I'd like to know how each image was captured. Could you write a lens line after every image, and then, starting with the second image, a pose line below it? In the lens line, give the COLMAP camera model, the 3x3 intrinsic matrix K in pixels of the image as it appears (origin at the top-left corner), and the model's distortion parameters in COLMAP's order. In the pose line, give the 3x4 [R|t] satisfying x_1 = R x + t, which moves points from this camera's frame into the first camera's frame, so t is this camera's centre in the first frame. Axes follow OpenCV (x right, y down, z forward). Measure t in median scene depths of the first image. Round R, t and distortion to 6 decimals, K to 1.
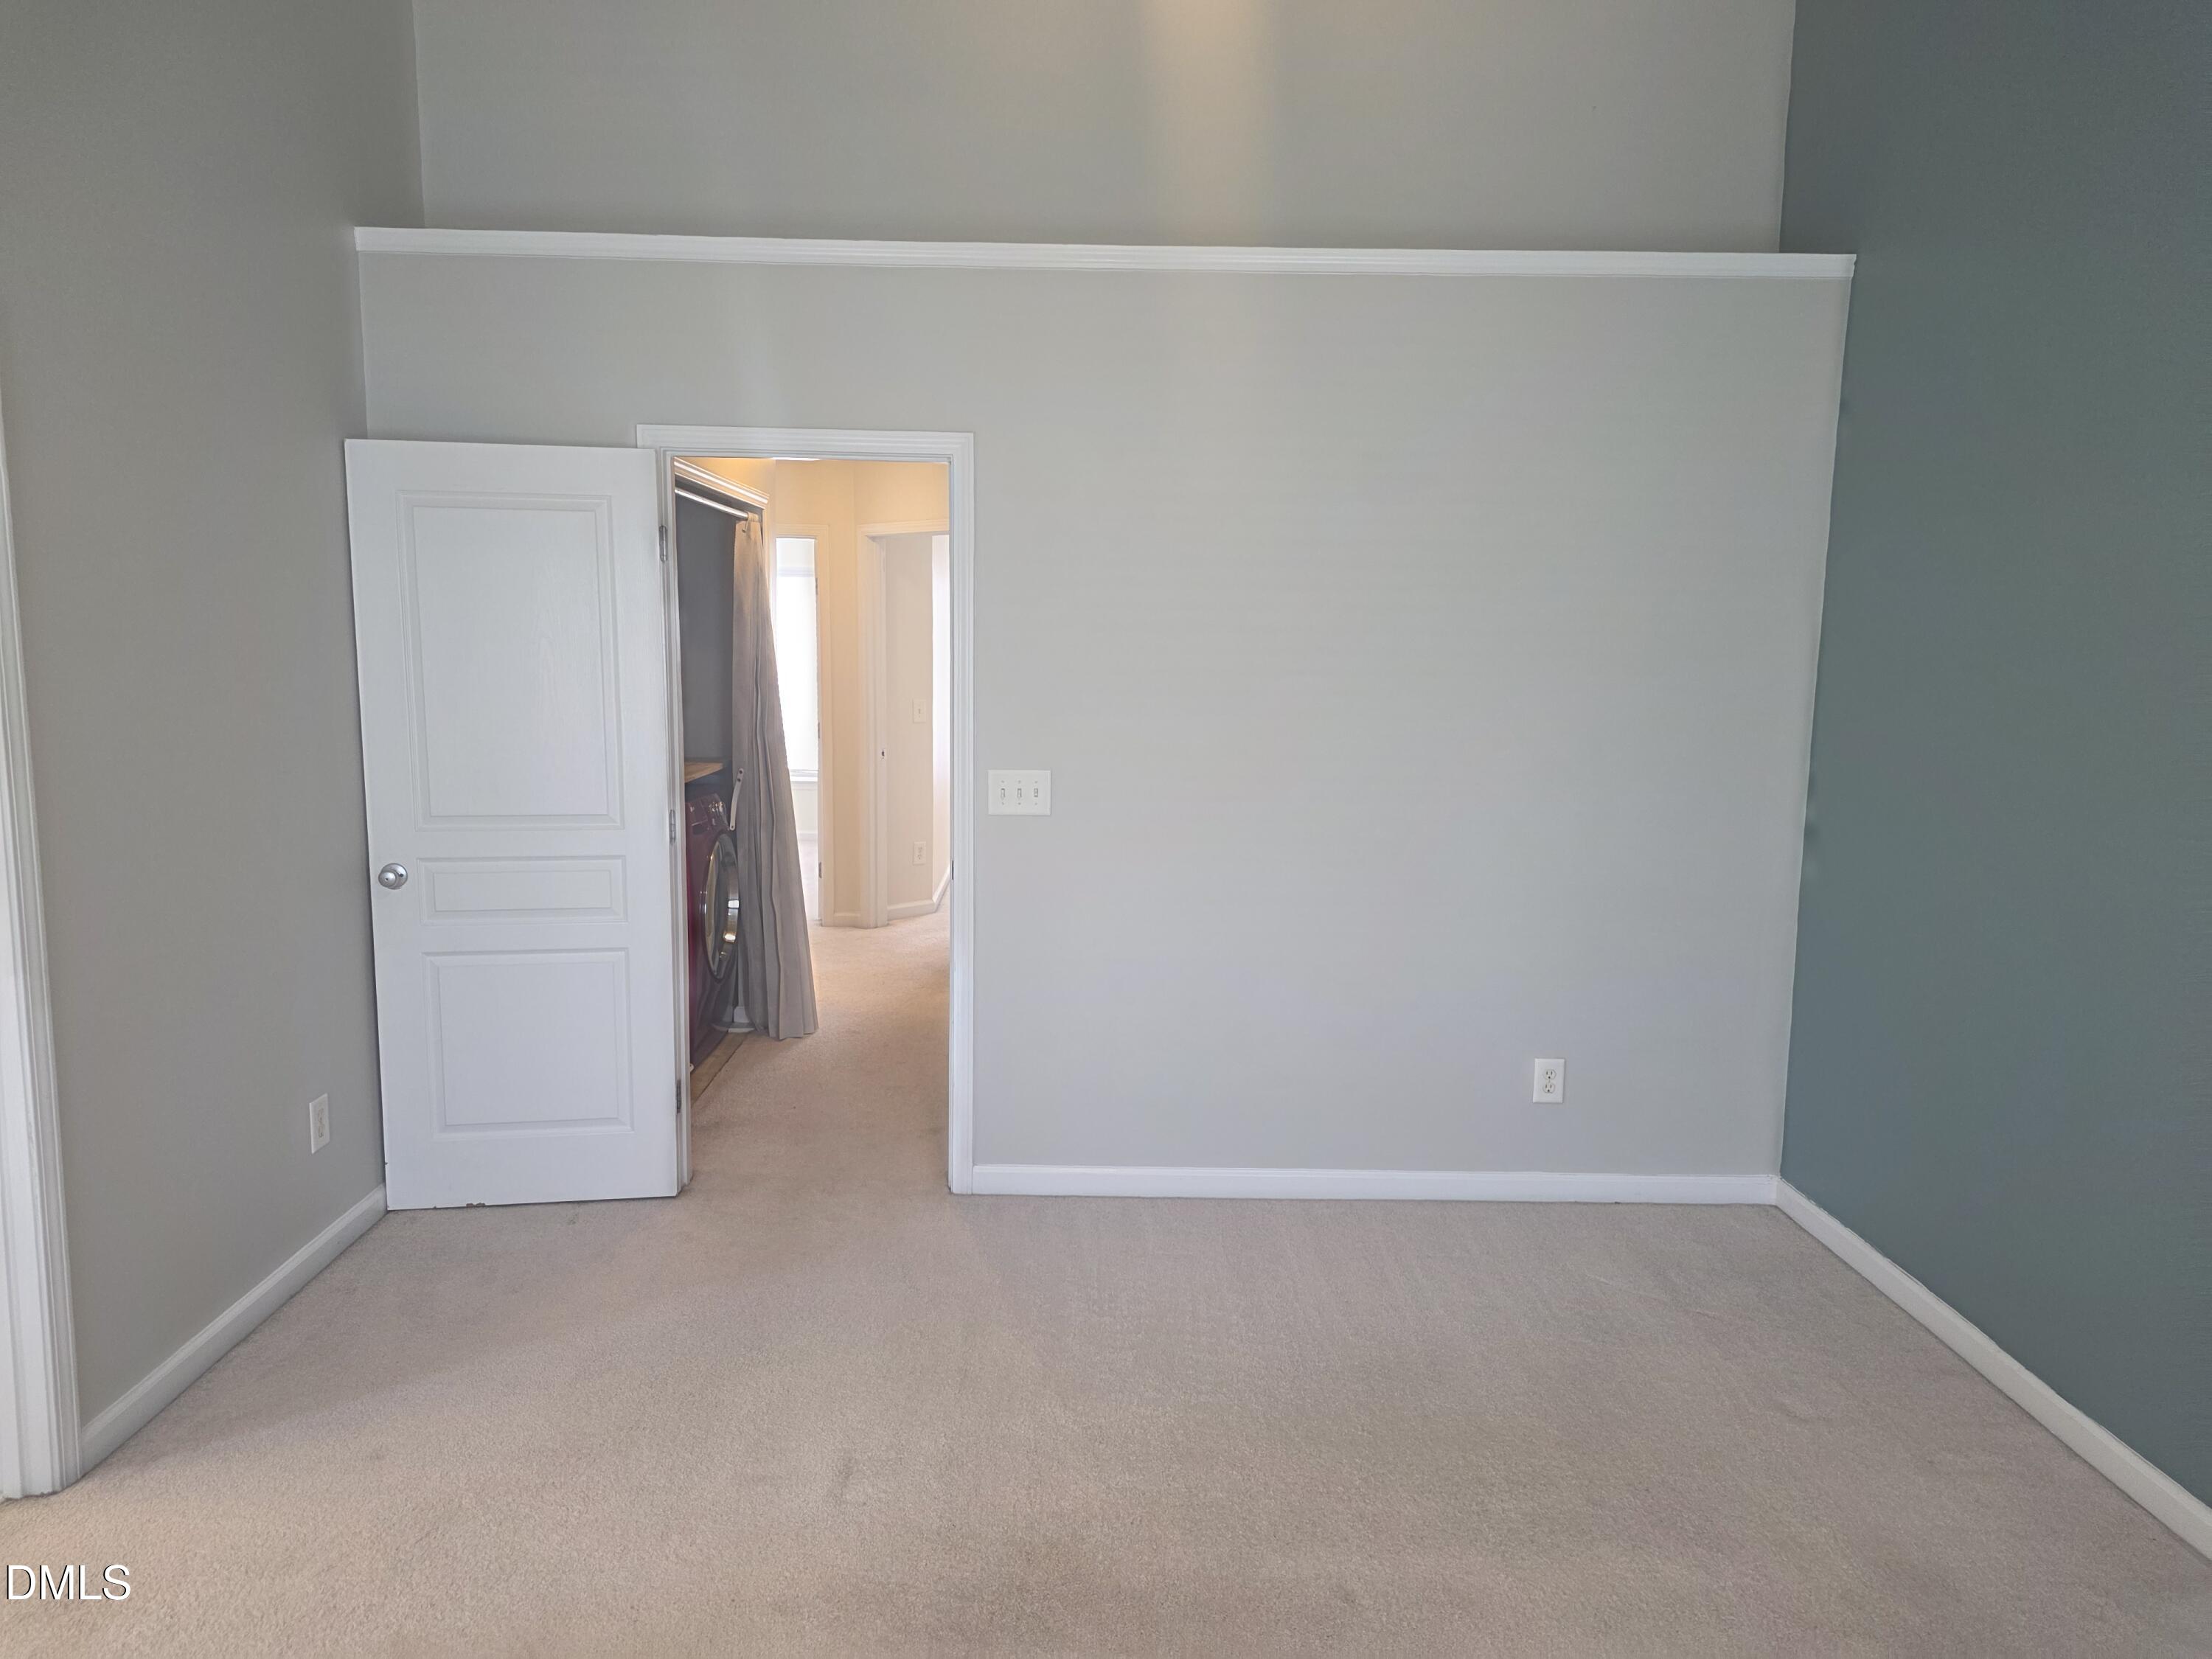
lens RADIAL K [[1483.2, 0, 1106.0], [0, 1483.2, 829.5], [0, 0, 1]] dist [0.058033, -0.049629]
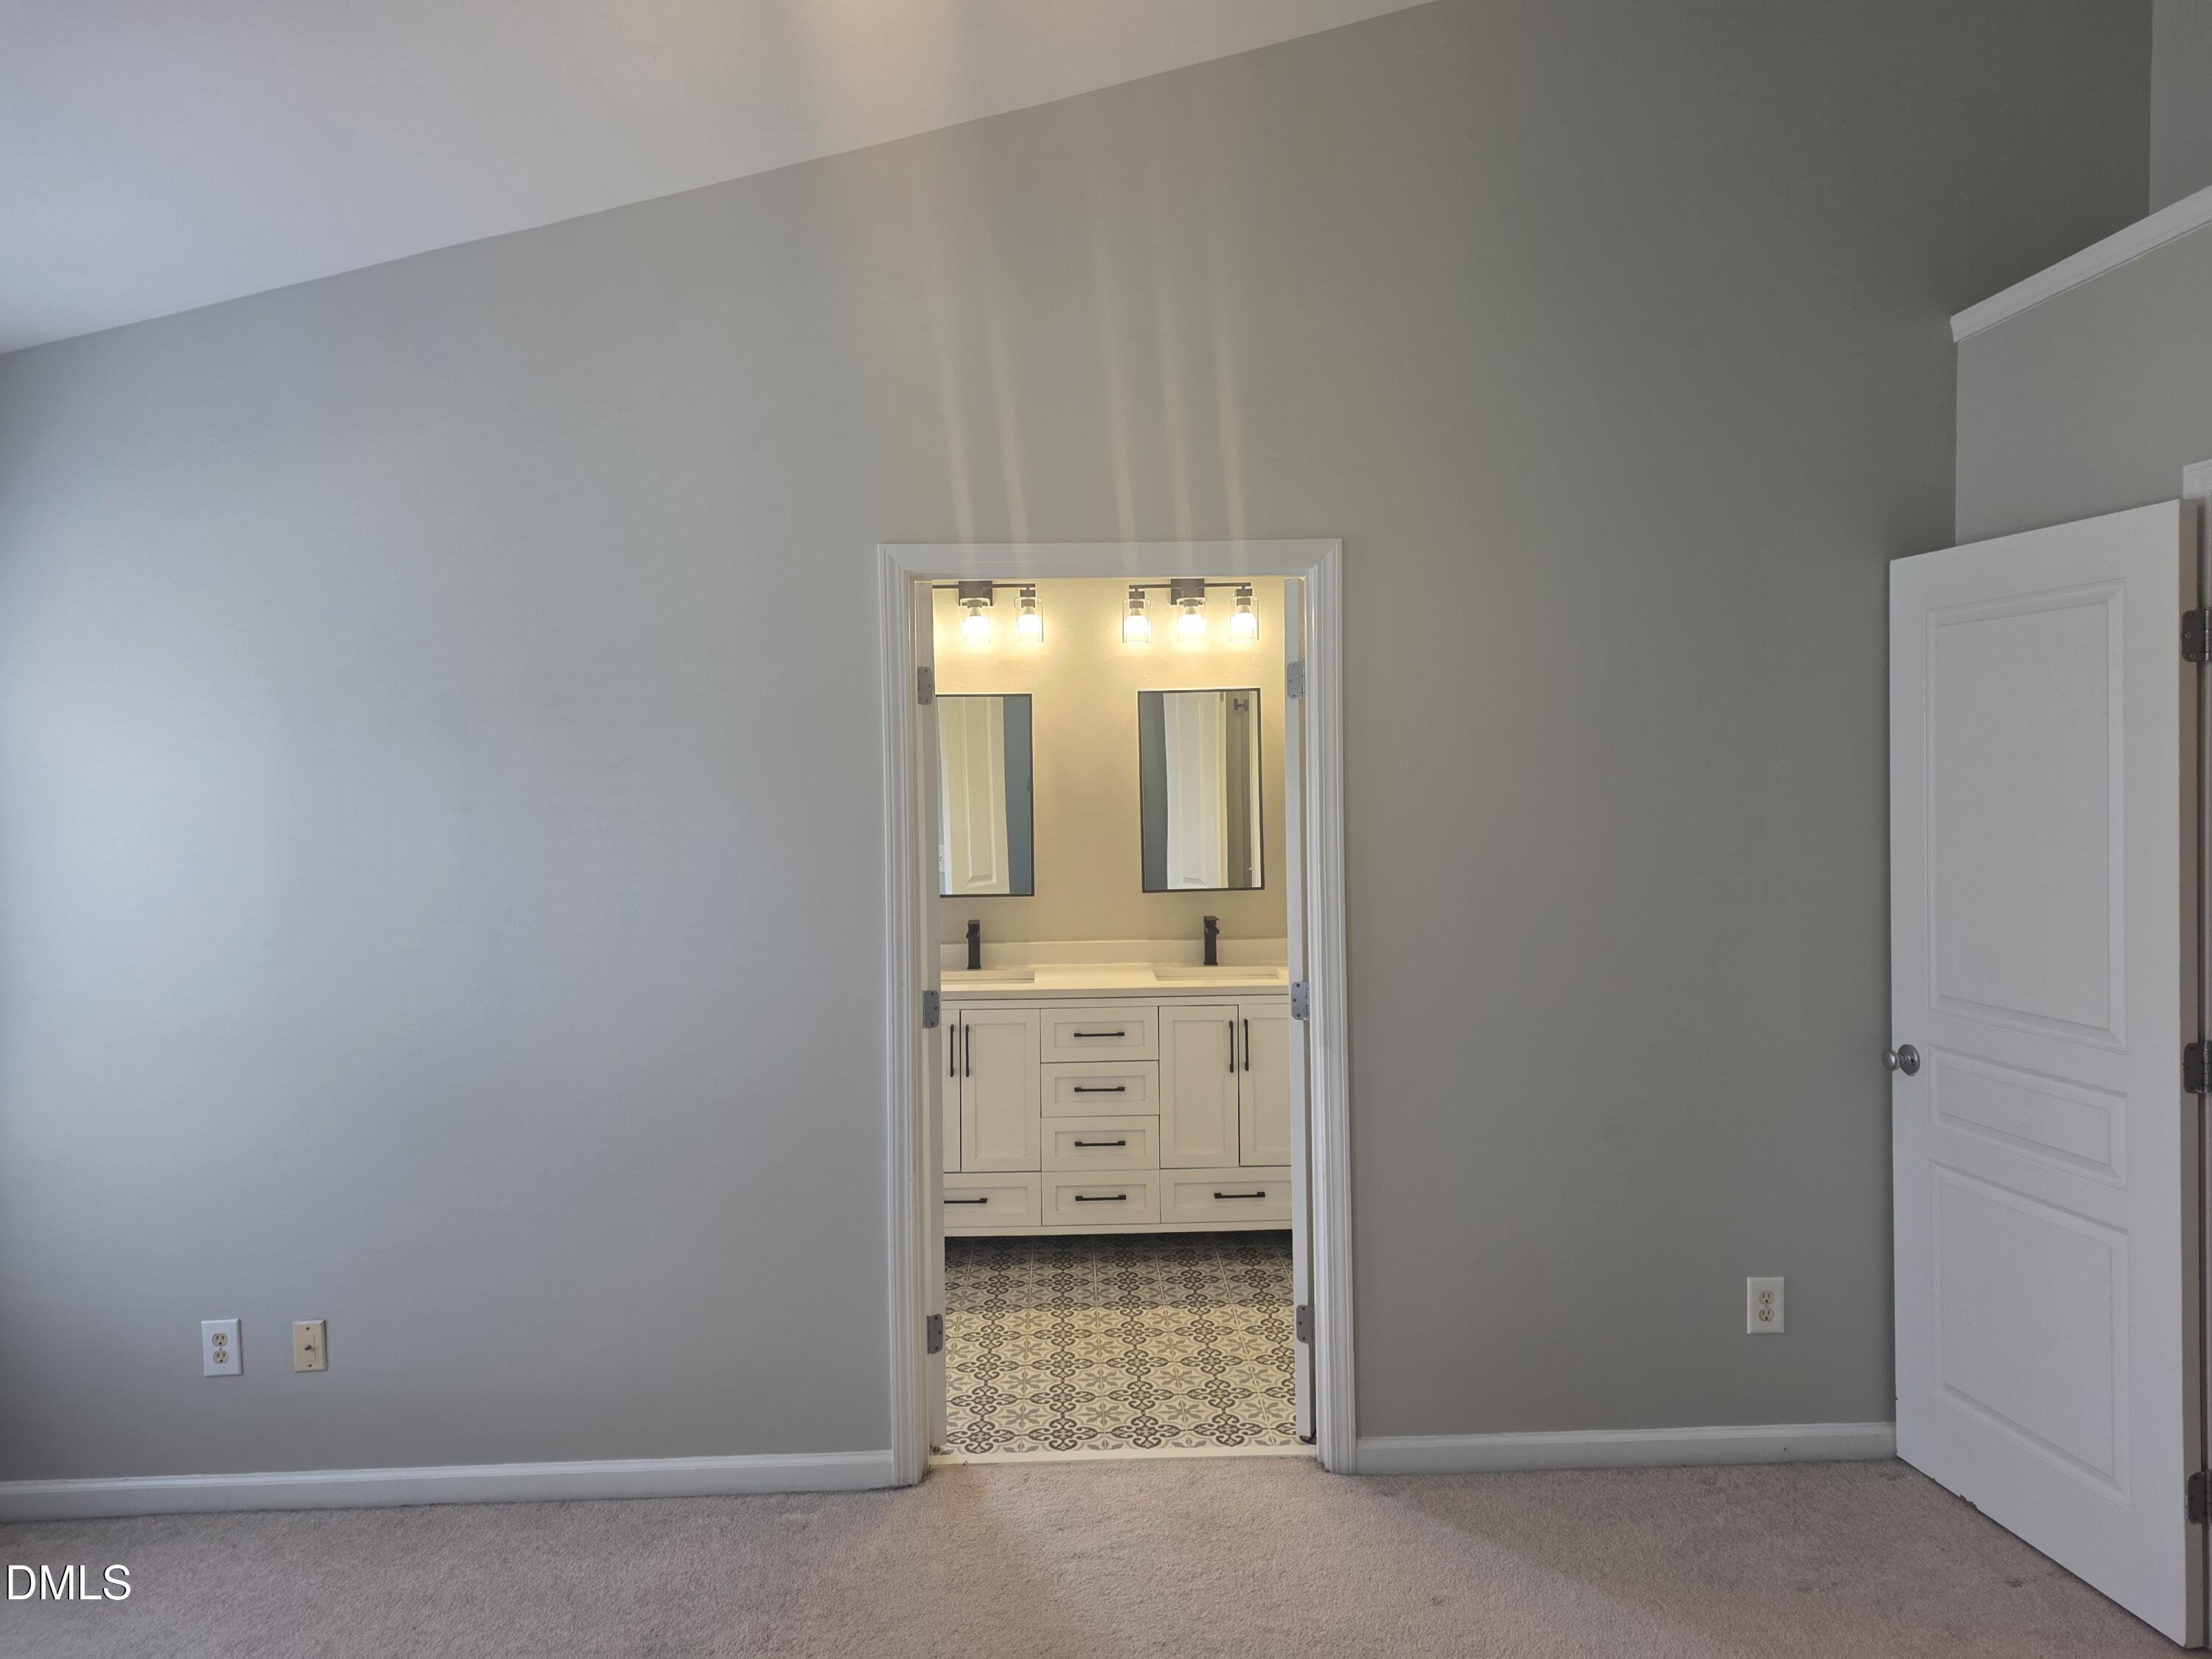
lens RADIAL K [[1483.2, 0, 1106.0], [0, 1483.2, 829.5], [0, 0, 1]] dist [0.058033, -0.049629]
pose [[0.016330, 0.026223, -0.999523, 0.366629], [-0.123963, 0.991997, 0.024001, -0.063515], [0.992152, 0.123512, 0.019450, 0.523618]]
